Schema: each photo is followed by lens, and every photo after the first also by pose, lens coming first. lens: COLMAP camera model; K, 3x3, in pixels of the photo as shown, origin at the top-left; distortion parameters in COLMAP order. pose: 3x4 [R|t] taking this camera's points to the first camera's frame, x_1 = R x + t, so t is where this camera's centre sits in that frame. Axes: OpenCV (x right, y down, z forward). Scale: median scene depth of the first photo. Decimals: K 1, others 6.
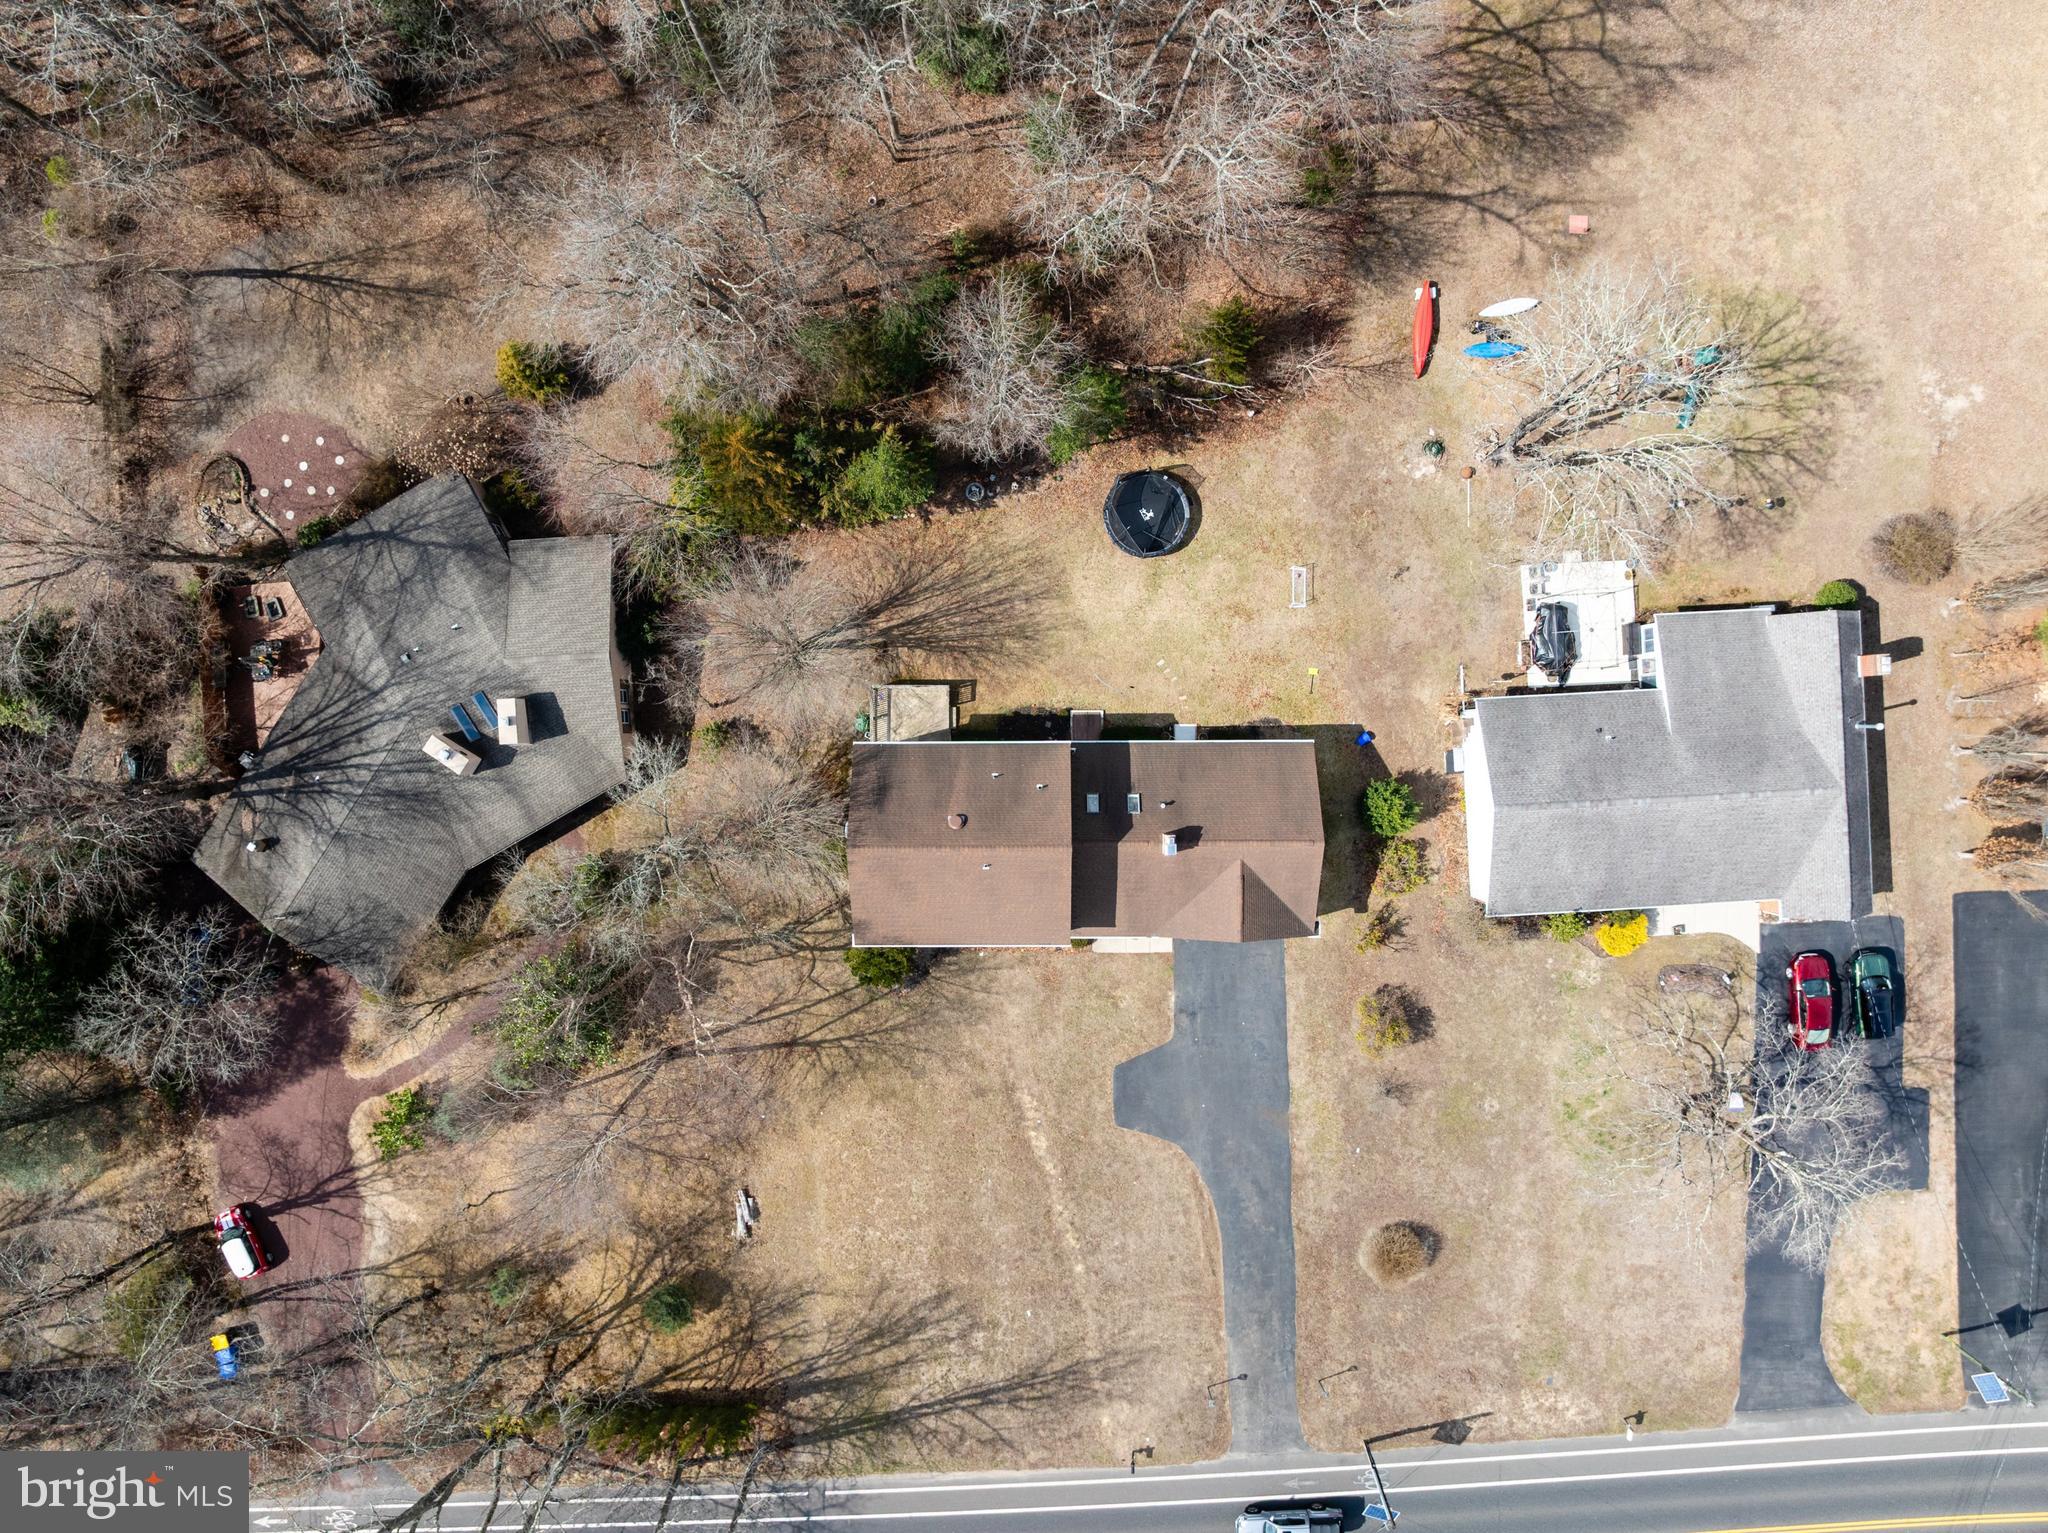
lens RADIAL K [[1440.7, 0, 1023.3], [0, 1440.7, 753.9], [0, 0, 1]] dist [-0.040504, 0.001117]
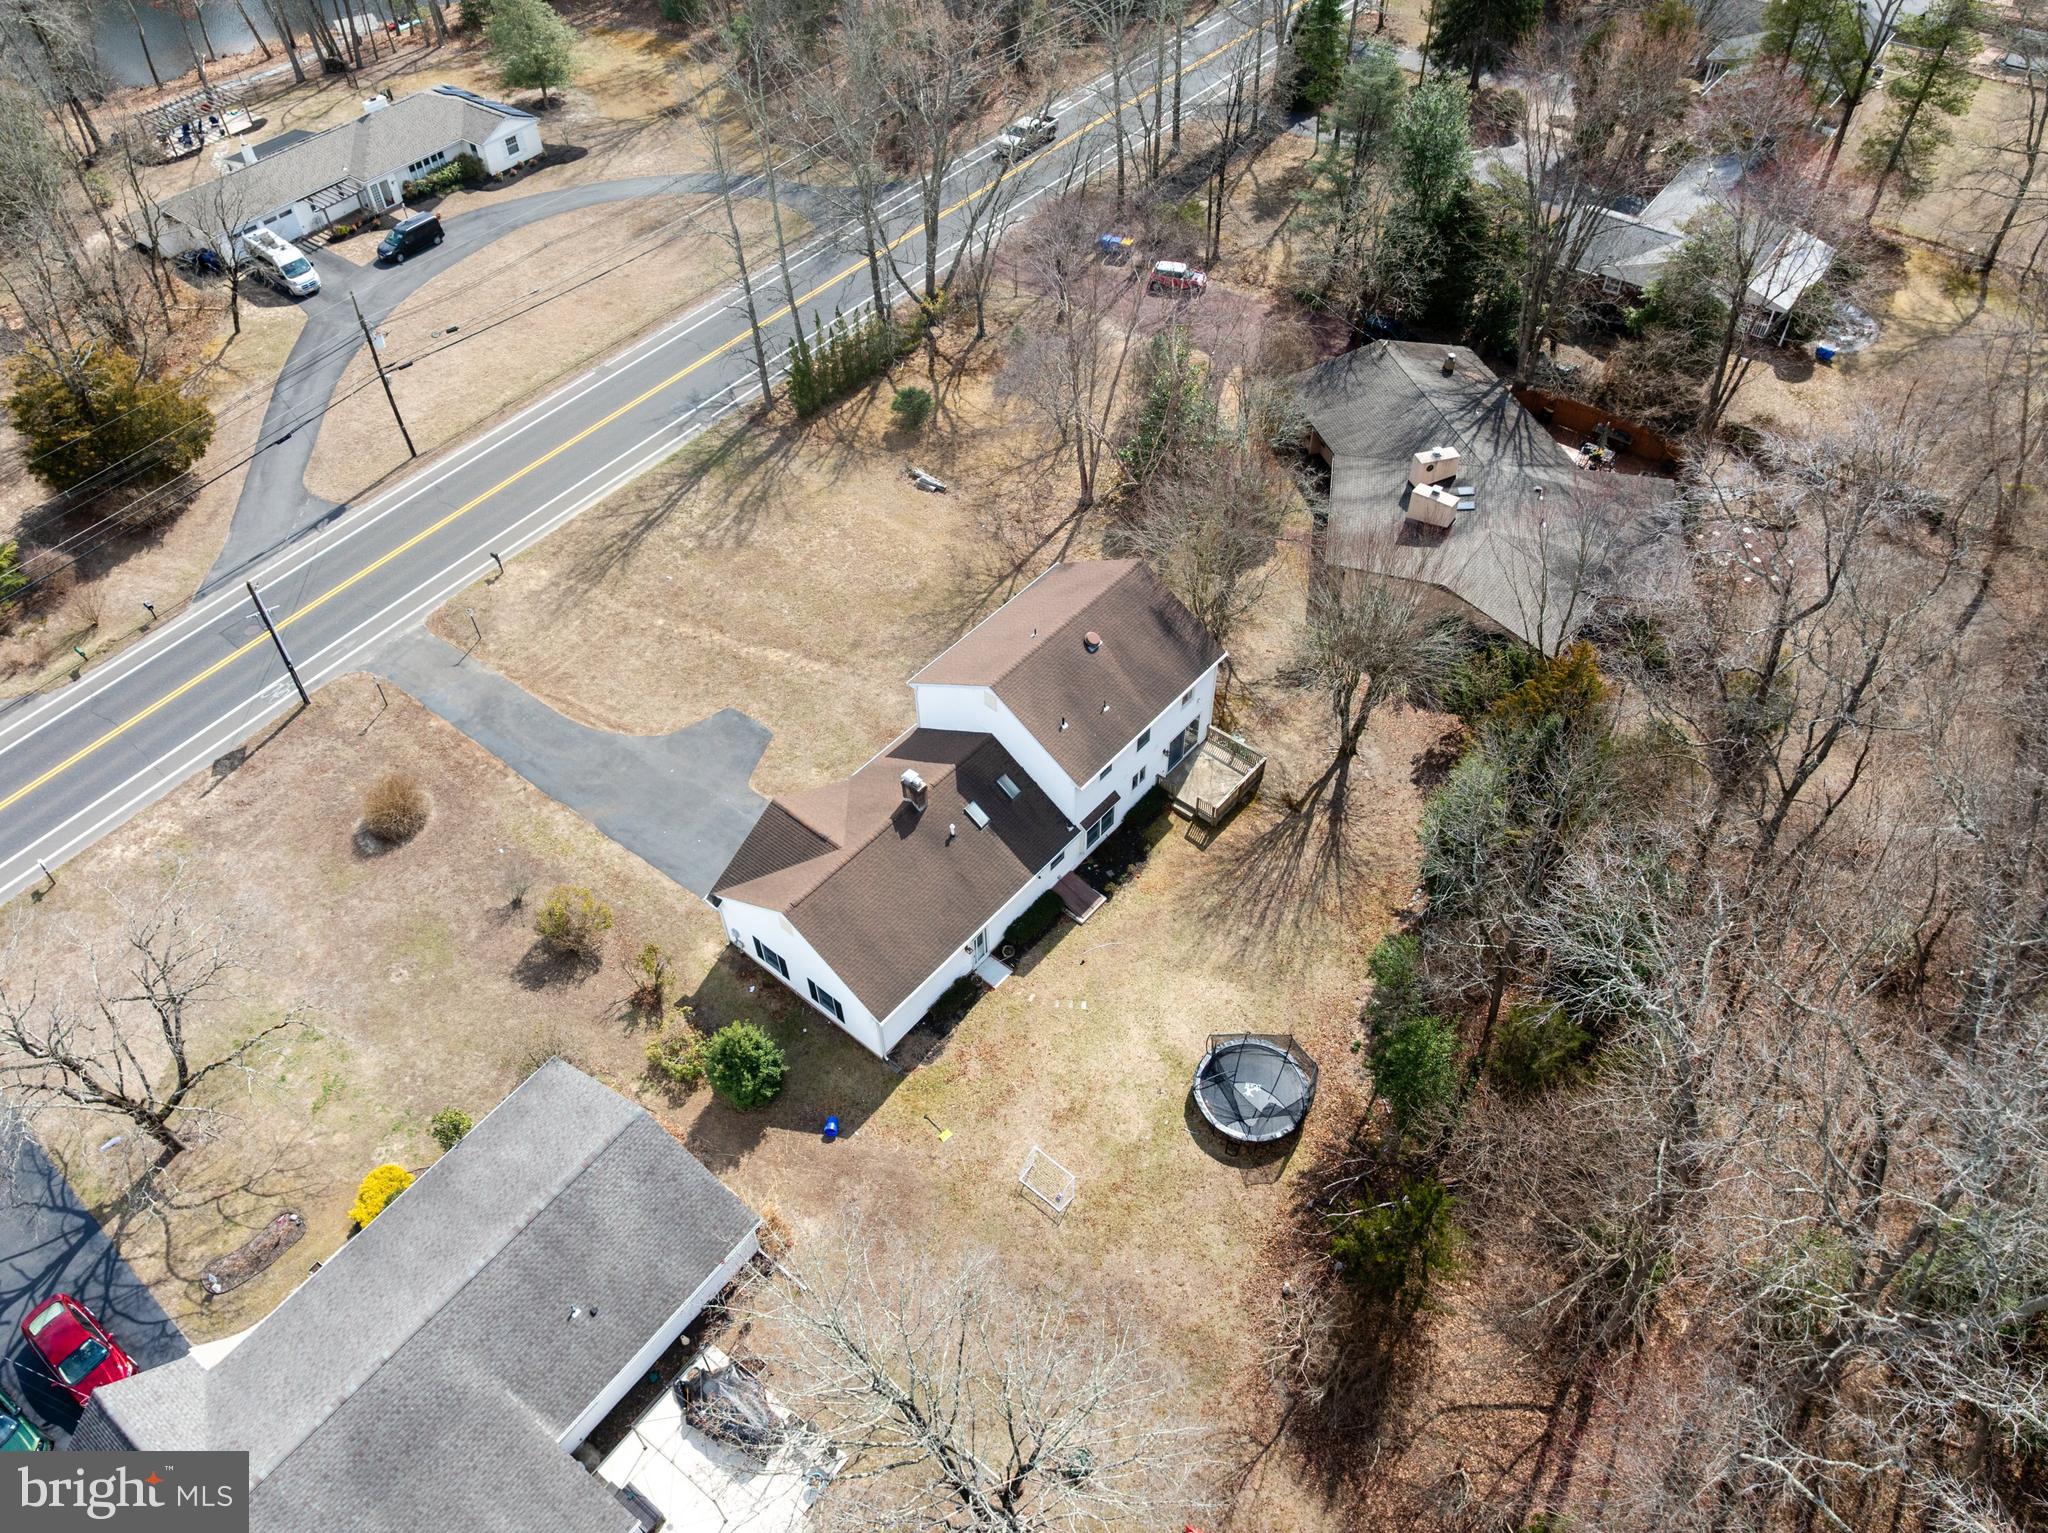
lens RADIAL K [[1440.7, 0, 1024.2], [0, 1440.7, 750.4], [0, 0, 1]] dist [-0.040504, 0.001117]
pose [[-0.645600, 0.578856, -0.498122, 0.425866], [-0.763475, -0.474267, 0.438380, -0.315734], [0.017516, 0.663322, 0.748129, 0.317516]]
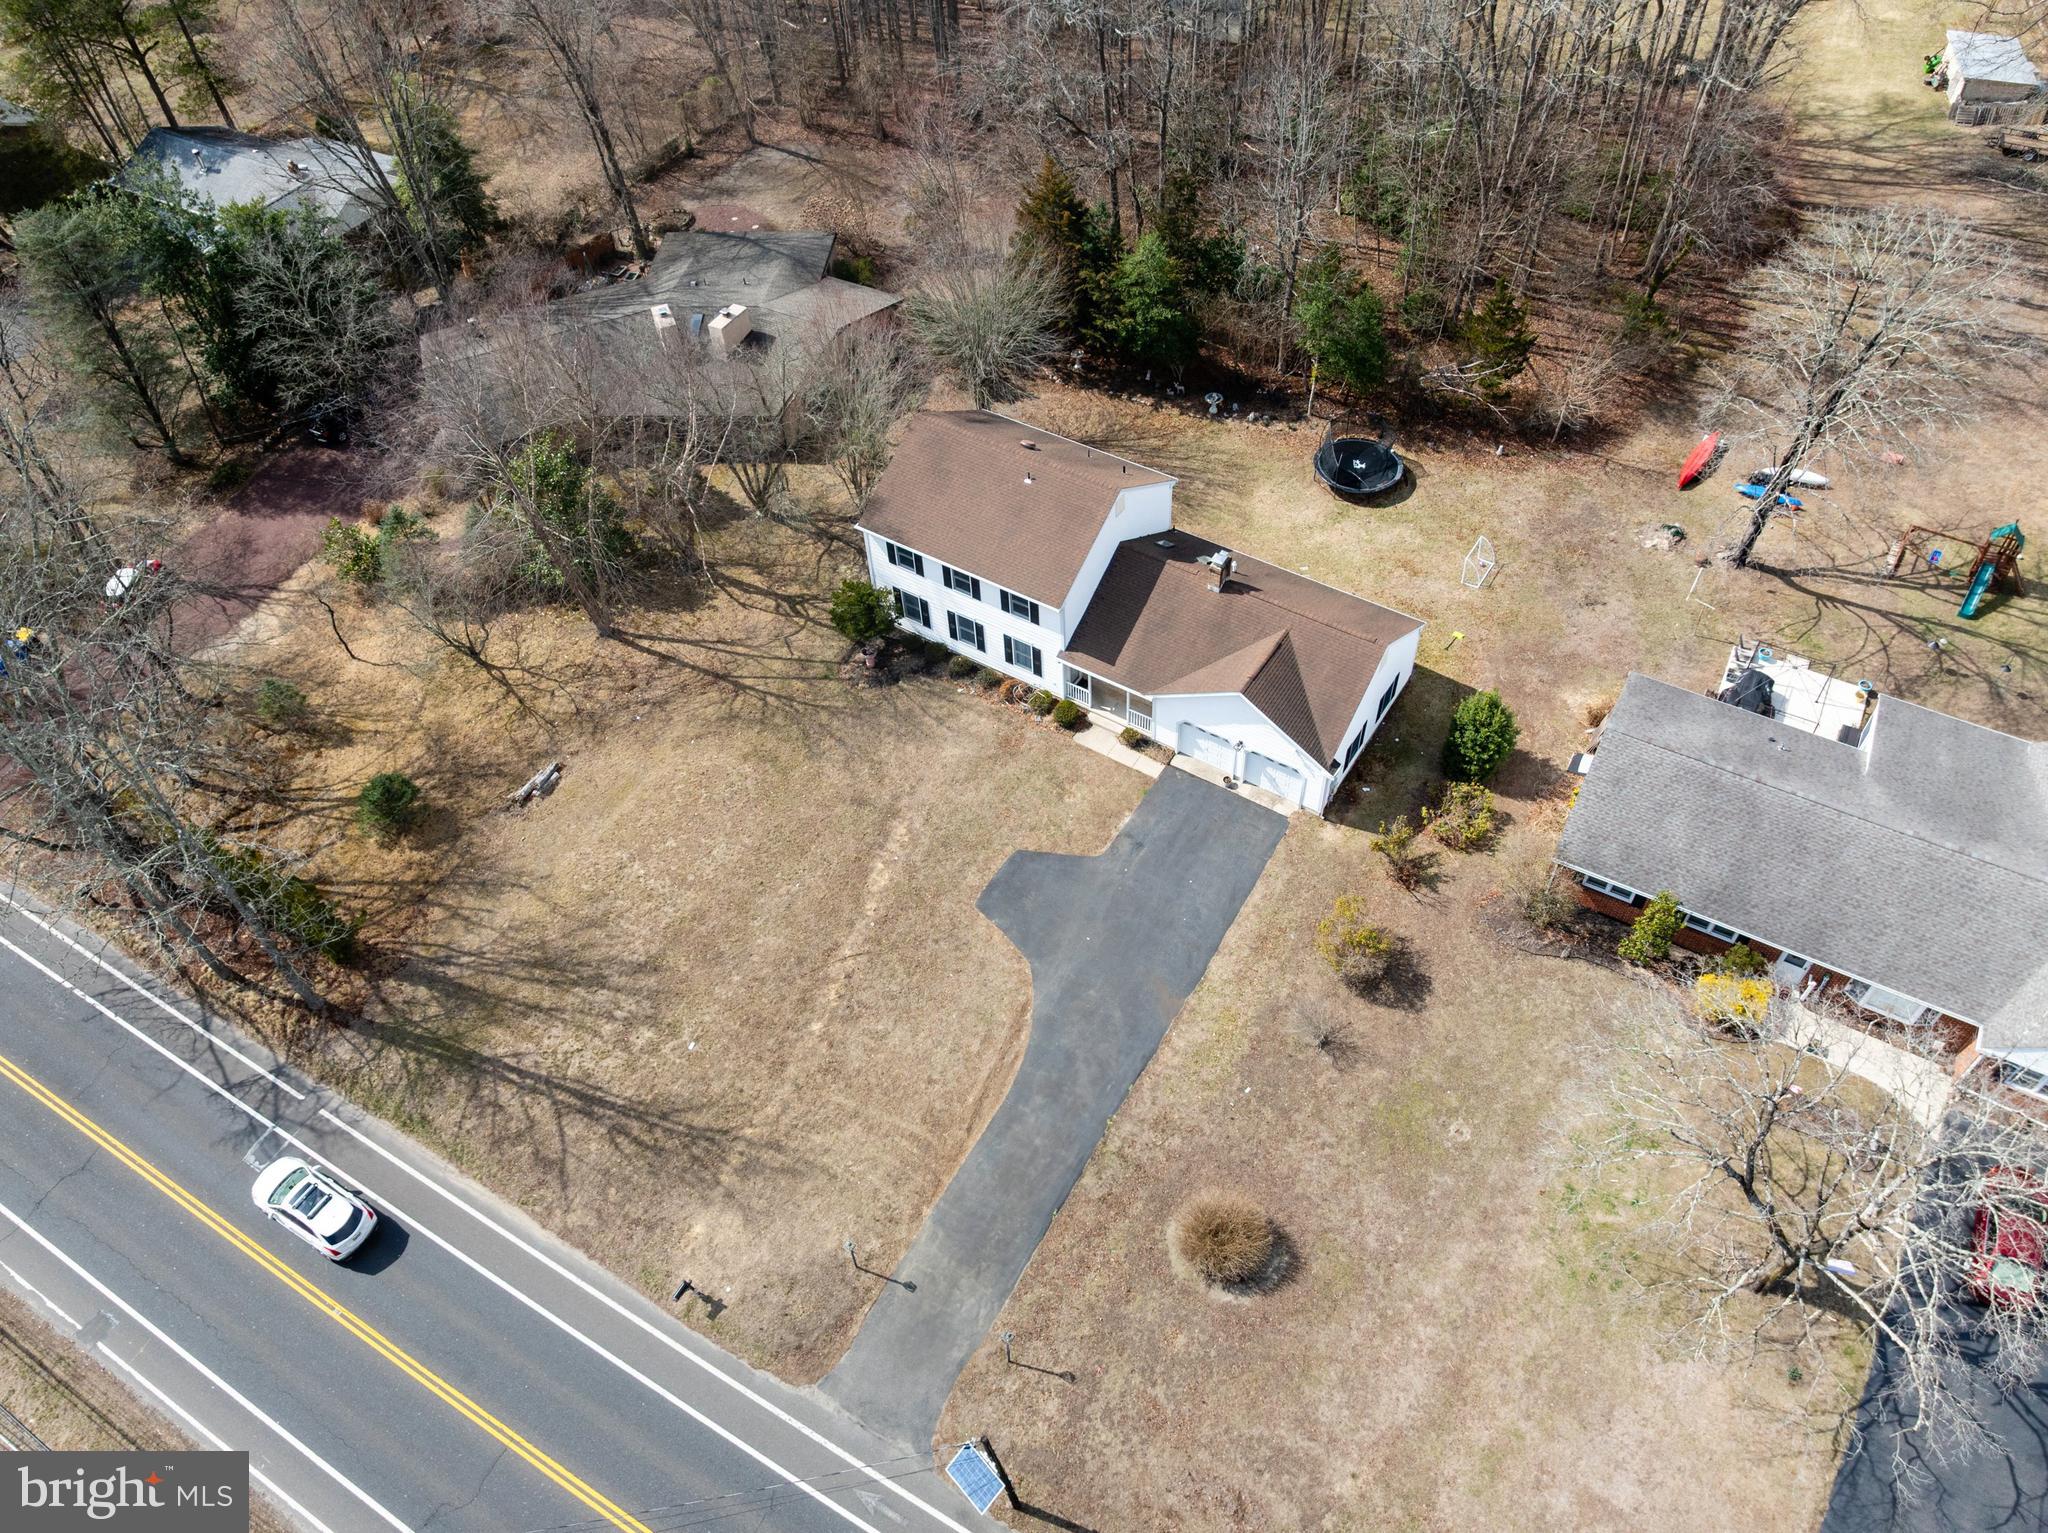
lens RADIAL K [[1440.7, 0, 1018.4], [0, 1440.7, 747.8], [0, 0, 1]] dist [-0.040504, 0.001117]
pose [[0.833125, 0.403217, -0.378574, 0.334887], [-0.552582, 0.635971, -0.538696, 0.599135], [0.023551, 0.657994, 0.752654, 0.381112]]
